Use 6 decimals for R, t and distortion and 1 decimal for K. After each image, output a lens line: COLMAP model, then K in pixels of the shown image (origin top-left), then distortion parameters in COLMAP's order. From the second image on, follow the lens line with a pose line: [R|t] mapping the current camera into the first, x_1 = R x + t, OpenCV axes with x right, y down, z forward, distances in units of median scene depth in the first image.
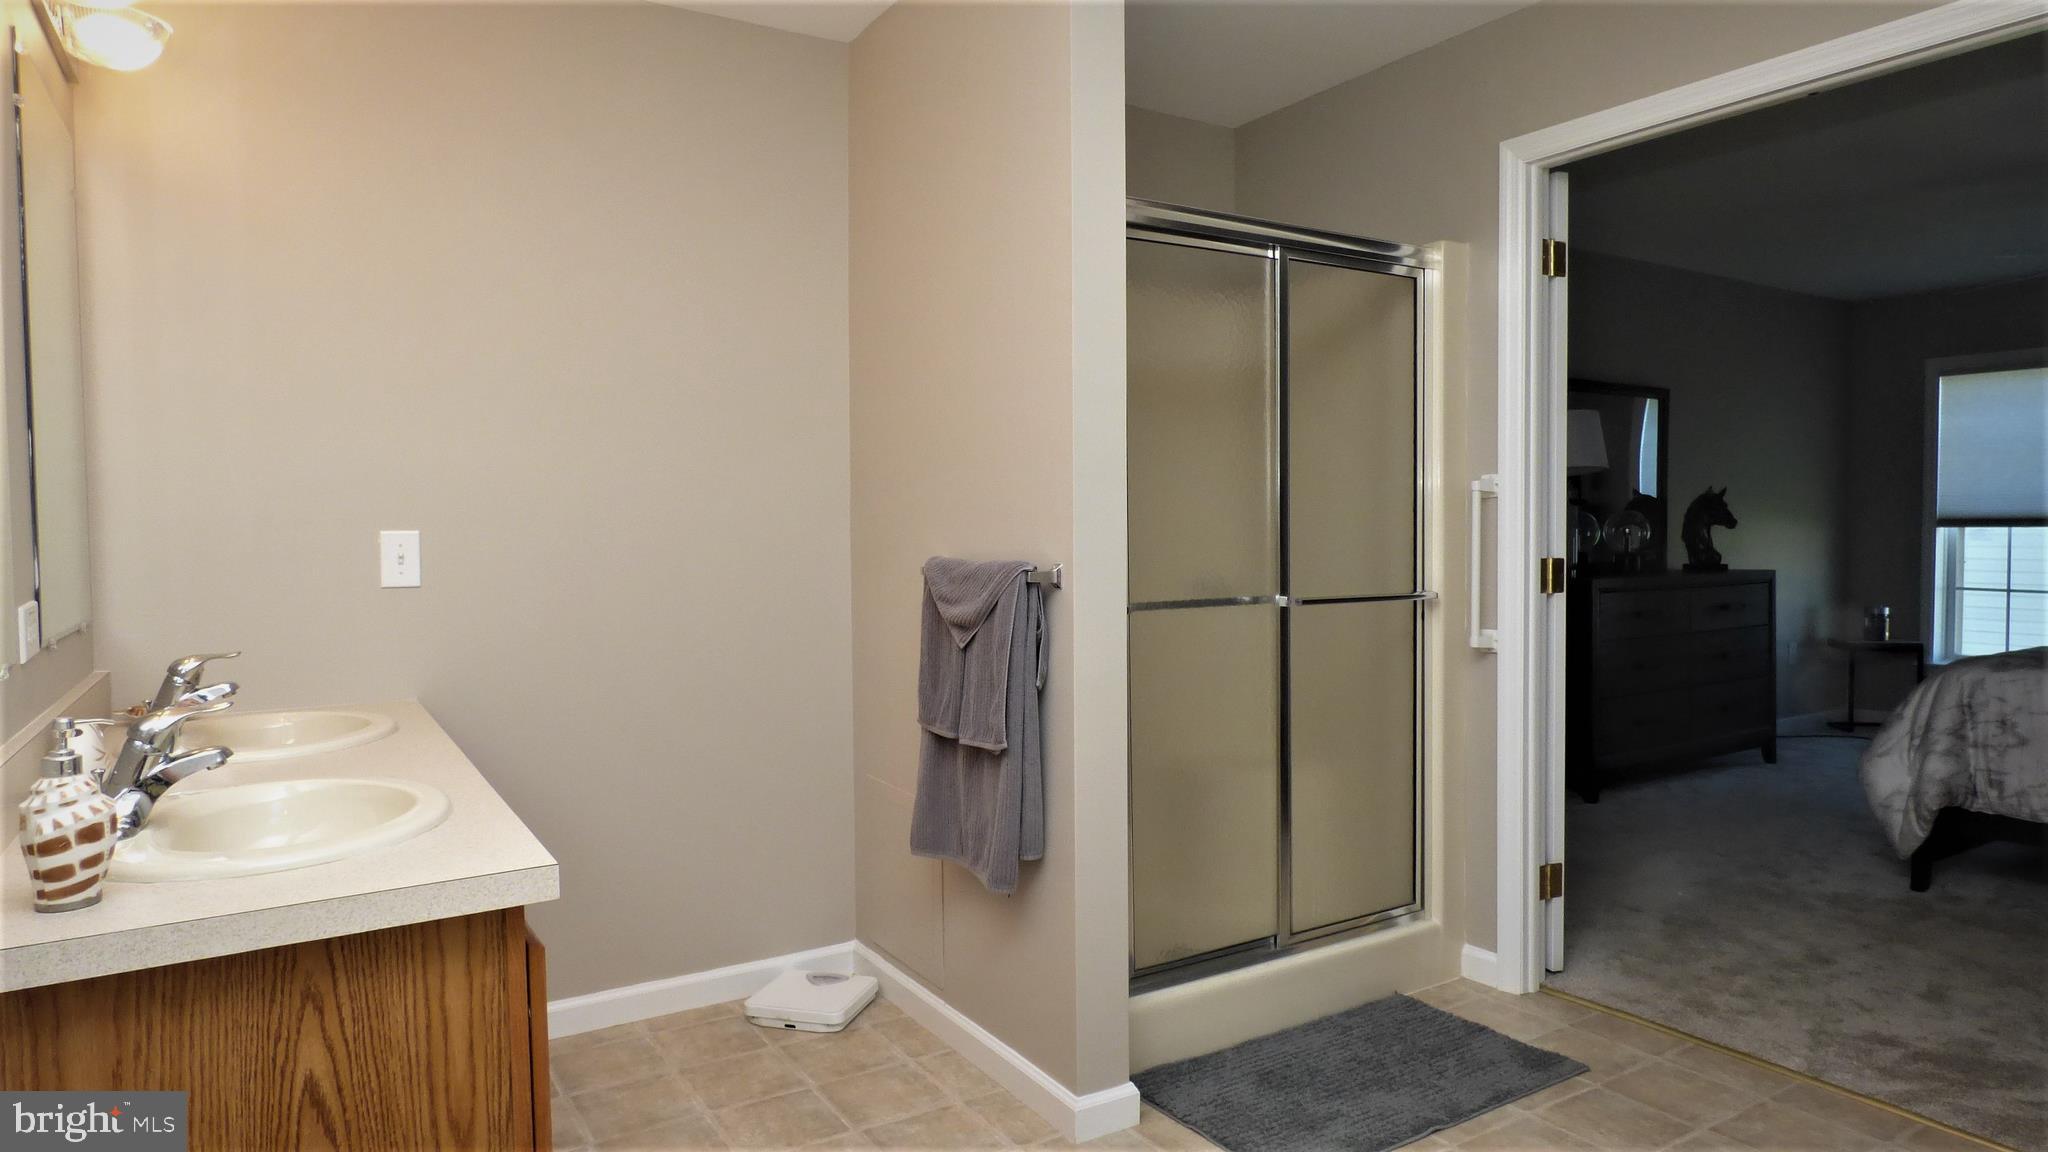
lens RADIAL K [[1236.5, 0, 1042.8], [0, 1236.5, 570.9], [0, 0, 1]] dist [-0.005849, -0.002211]
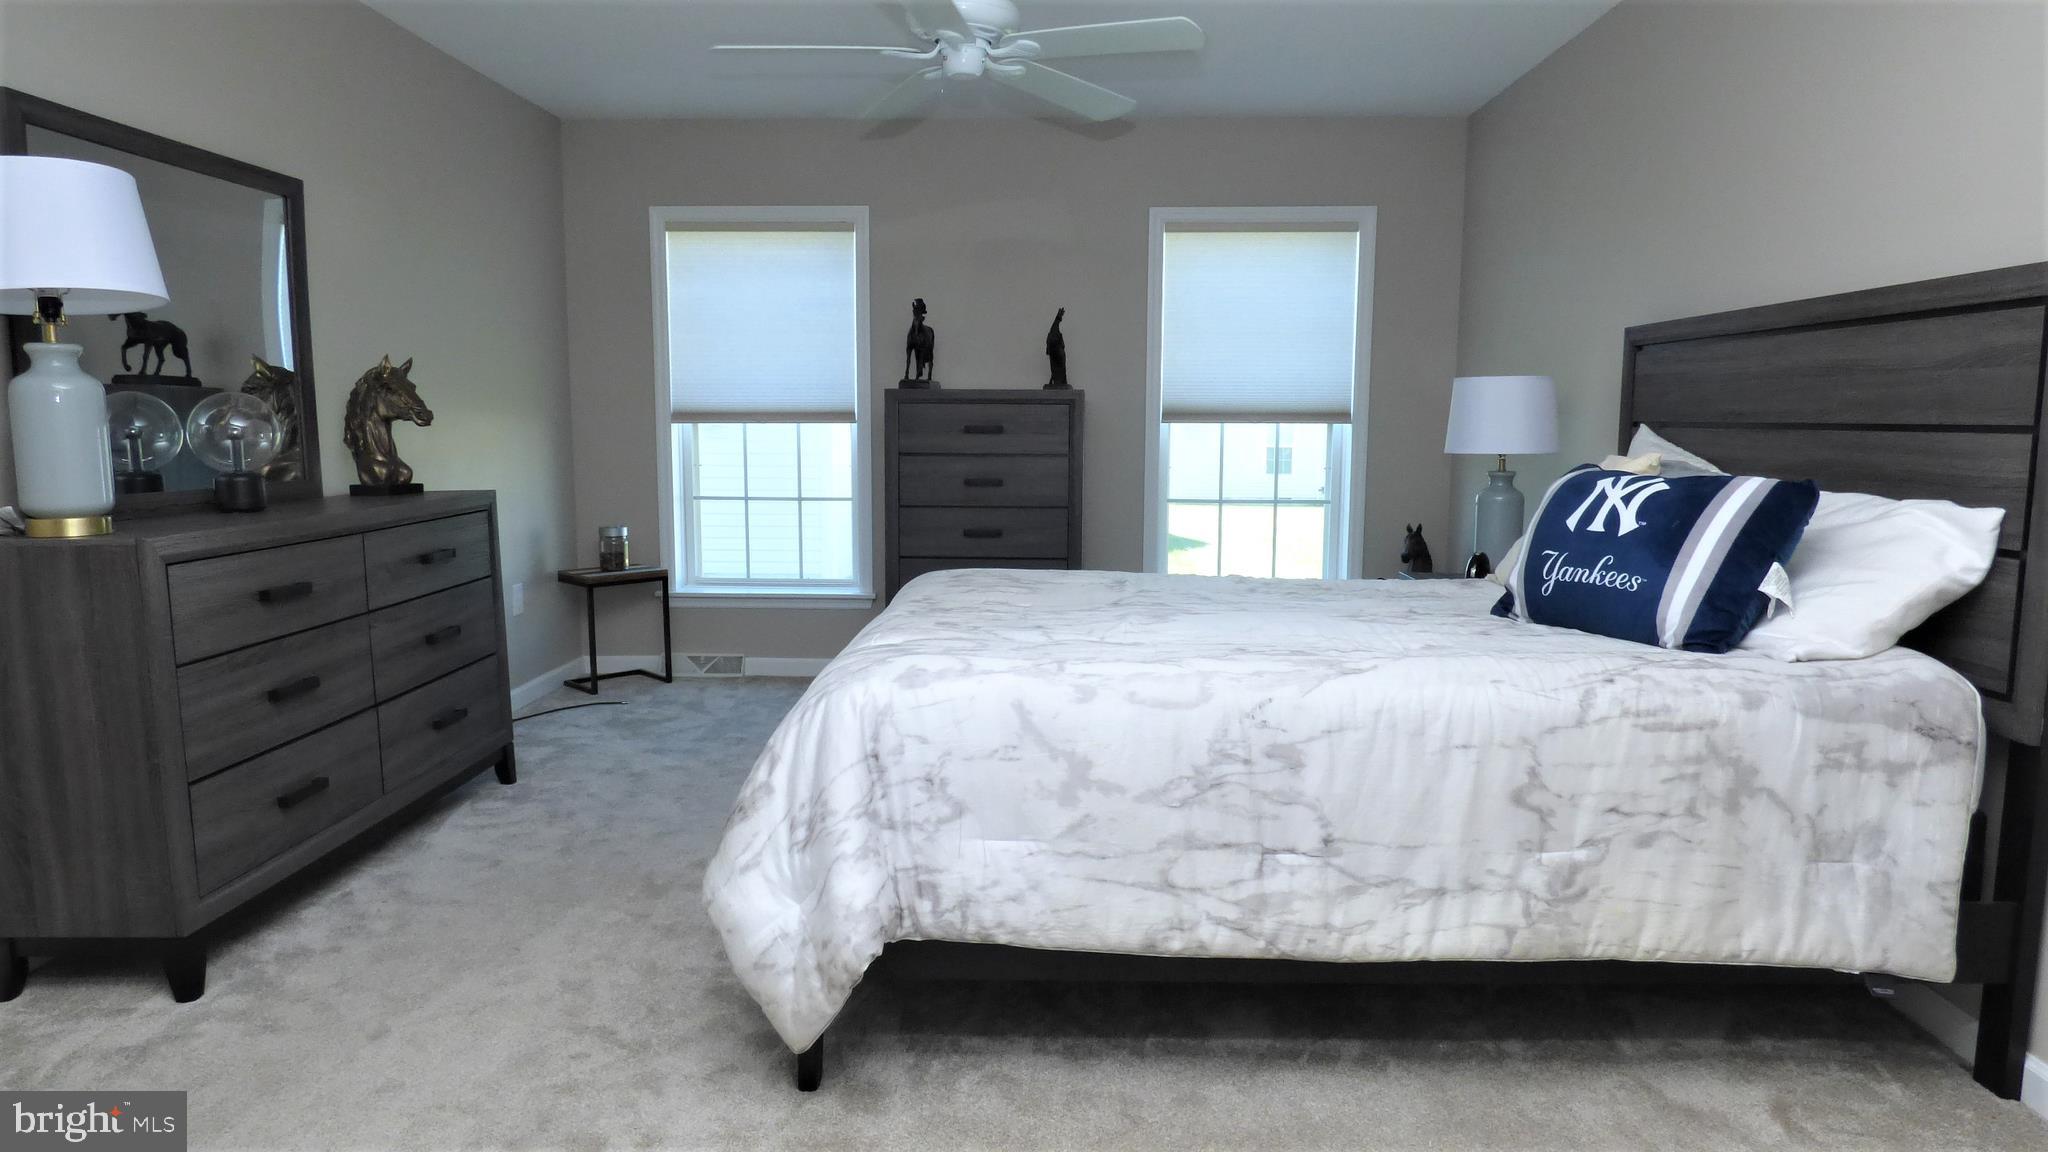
lens RADIAL K [[1236.5, 0, 1036.5], [0, 1236.5, 575.6], [0, 0, 1]] dist [-0.005849, -0.002211]
pose [[0.562023, -0.097852, 0.821313, 0.358506], [0.021128, 0.994352, 0.104010, -0.029550], [-0.826852, -0.041103, 0.560916, 0.660663]]
